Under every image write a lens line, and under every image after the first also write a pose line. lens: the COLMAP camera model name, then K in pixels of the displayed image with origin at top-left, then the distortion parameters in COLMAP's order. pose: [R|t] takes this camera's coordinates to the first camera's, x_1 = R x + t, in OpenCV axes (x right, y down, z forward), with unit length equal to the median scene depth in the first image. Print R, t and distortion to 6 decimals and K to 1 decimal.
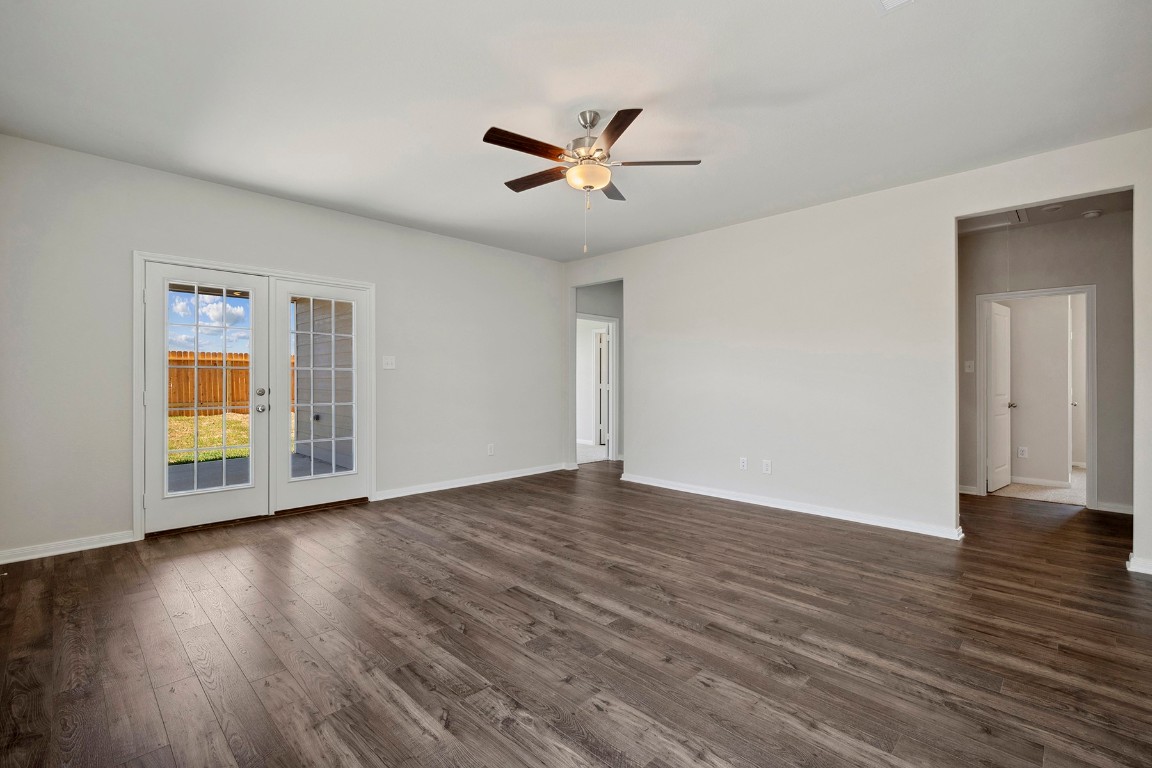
lens RADIAL K [[516.5, 0, 574.6], [0, 516.5, 383.0], [0, 0, 1]] dist [-0.000950, 0.001052]
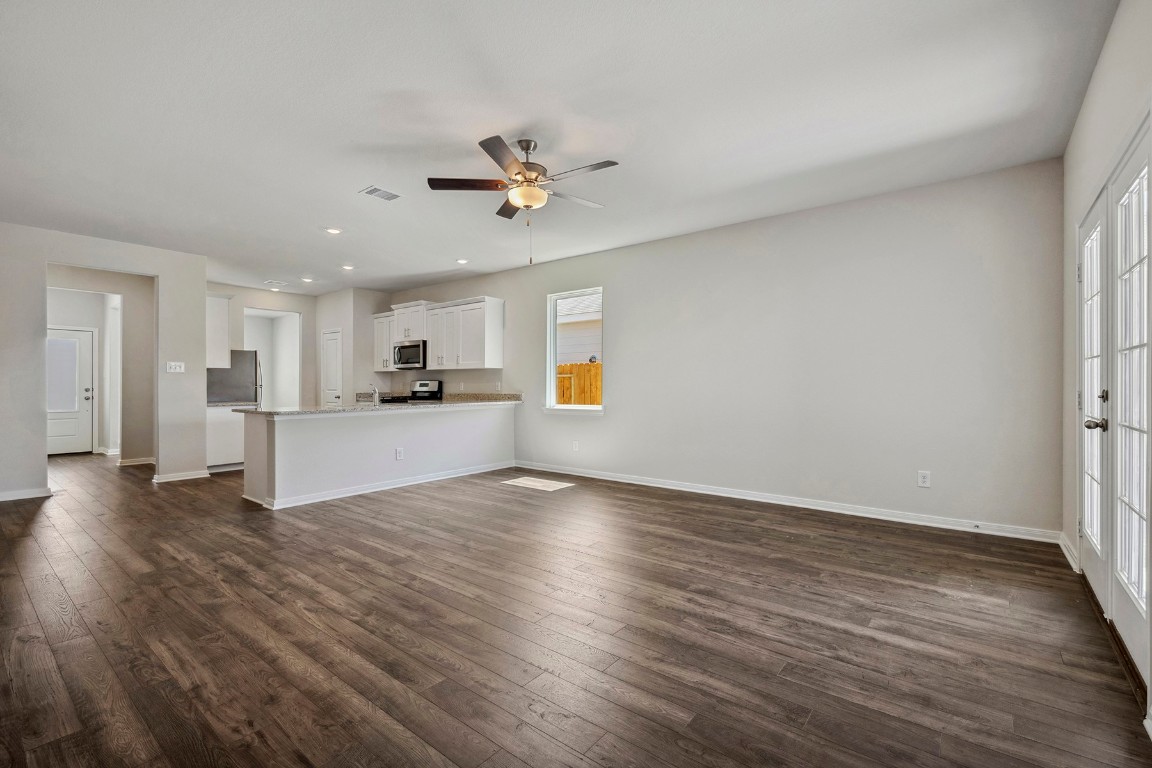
lens RADIAL K [[516.5, 0, 576.2], [0, 516.5, 382.4], [0, 0, 1]] dist [-0.000950, 0.001052]
pose [[-0.994348, -0.003242, -0.106119, 0.038768], [-0.003277, 0.999995, 0.000148, 0.004259], [0.106118, 0.000495, -0.994353, 1.801292]]
